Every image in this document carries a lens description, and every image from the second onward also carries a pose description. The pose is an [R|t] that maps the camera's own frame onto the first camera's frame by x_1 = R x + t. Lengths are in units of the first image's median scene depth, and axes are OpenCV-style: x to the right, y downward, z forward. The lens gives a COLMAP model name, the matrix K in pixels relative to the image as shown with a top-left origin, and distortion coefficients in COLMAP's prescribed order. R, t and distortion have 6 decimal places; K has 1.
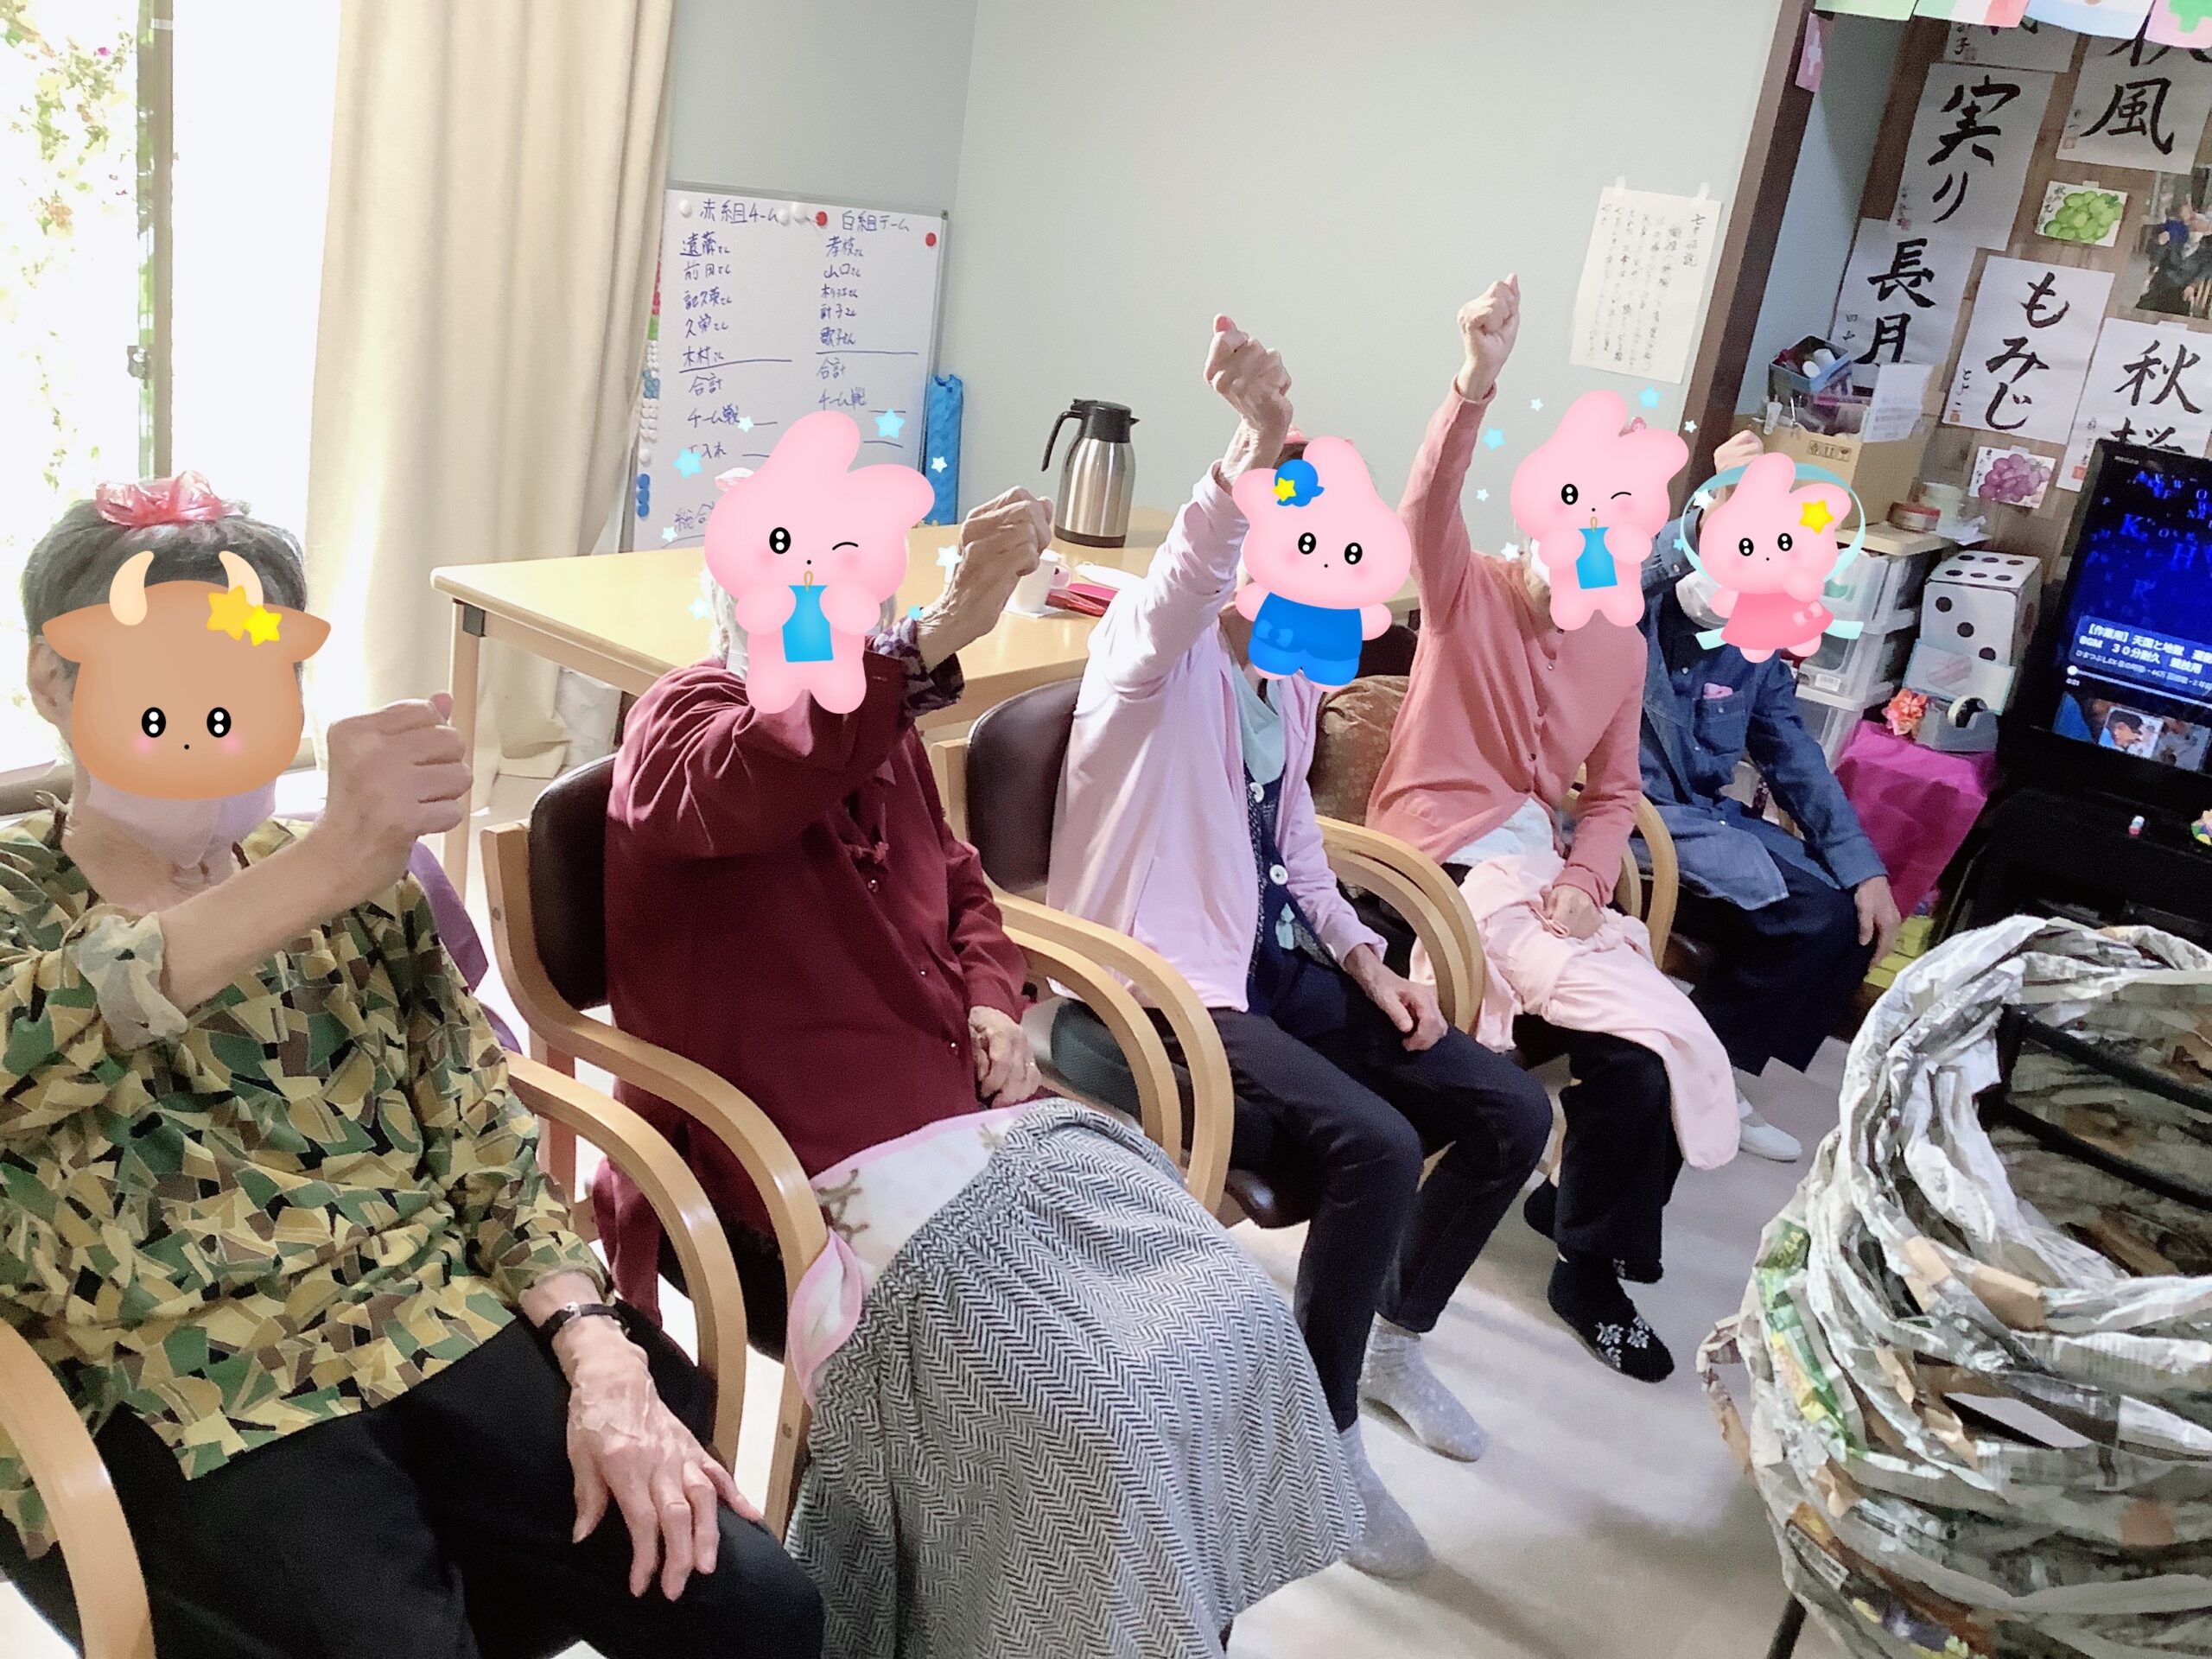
lens RADIAL K [[2023.9, 0, 1116.1], [0, 2023.9, 836.6], [0, 0, 1]] dist [0.034662, -0.051387]
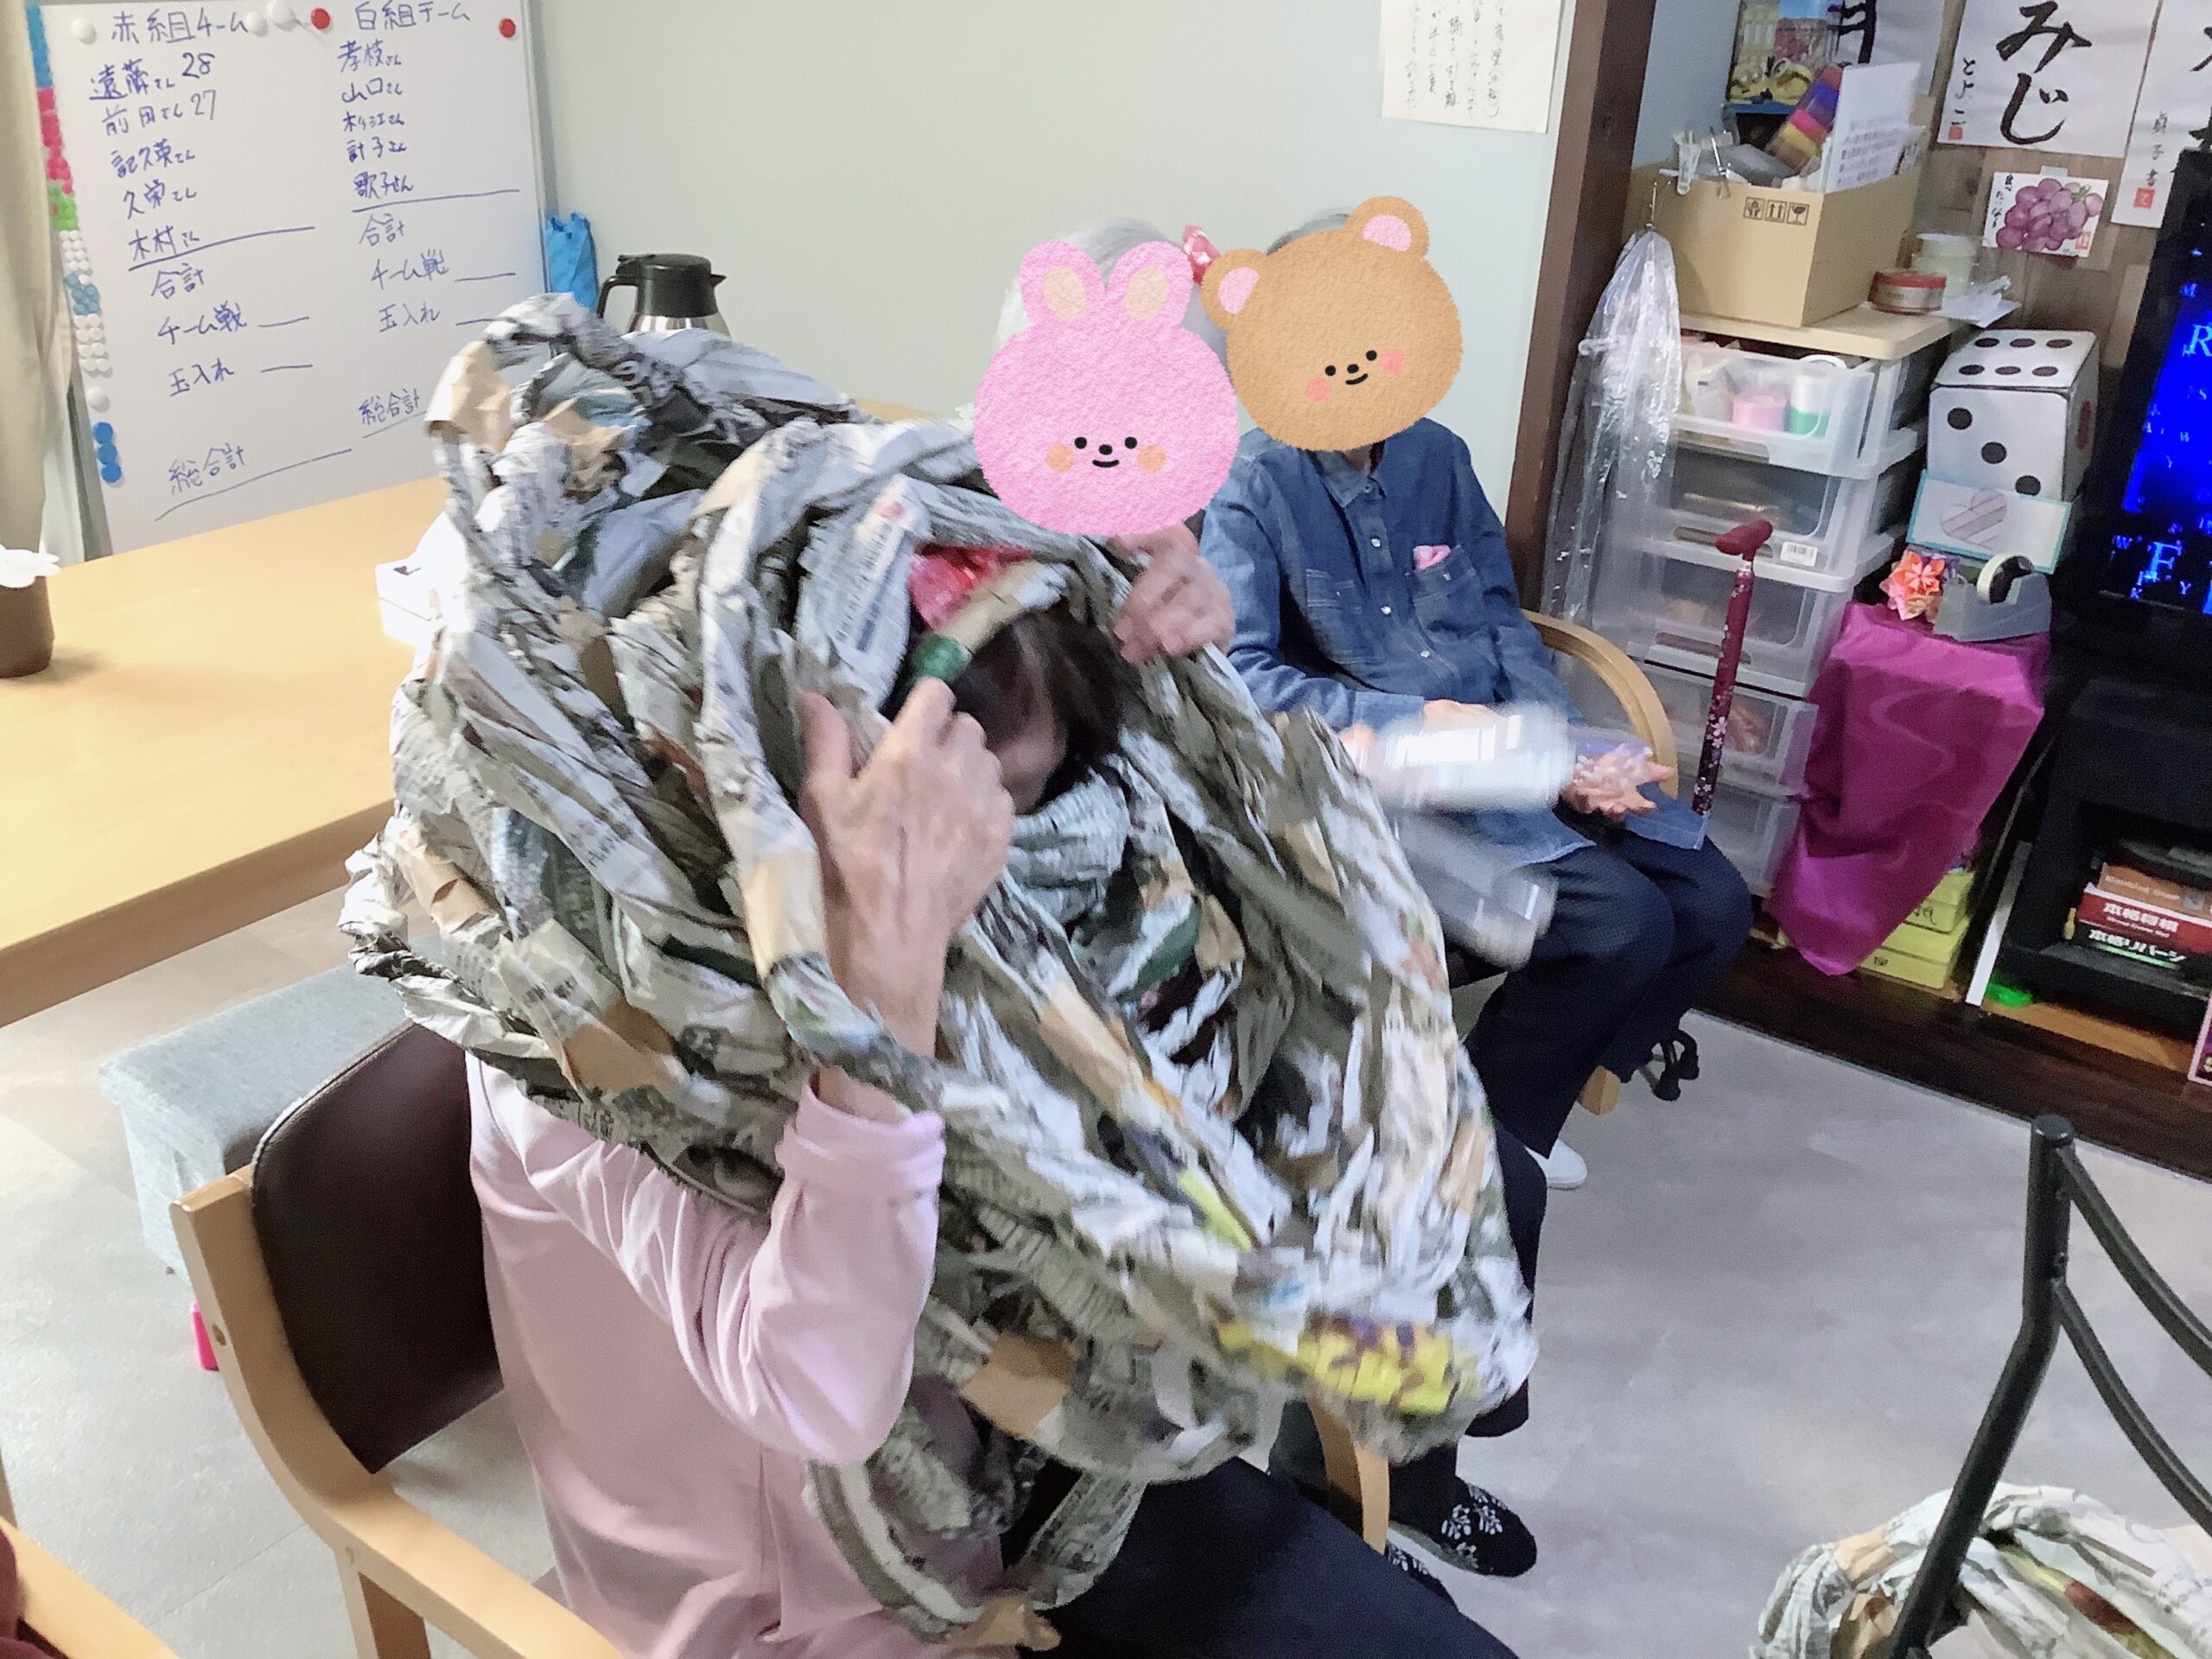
lens RADIAL K [[2057.0, 0, 1077.5], [0, 2057.0, 837.2], [0, 0, 1]] dist [-0.002333, -0.006733]
pose [[0.993902, -0.109019, -0.016523, 0.107150], [0.110185, 0.987648, 0.111407, -0.083375], [0.004173, -0.112548, 0.993638, 0.292670]]
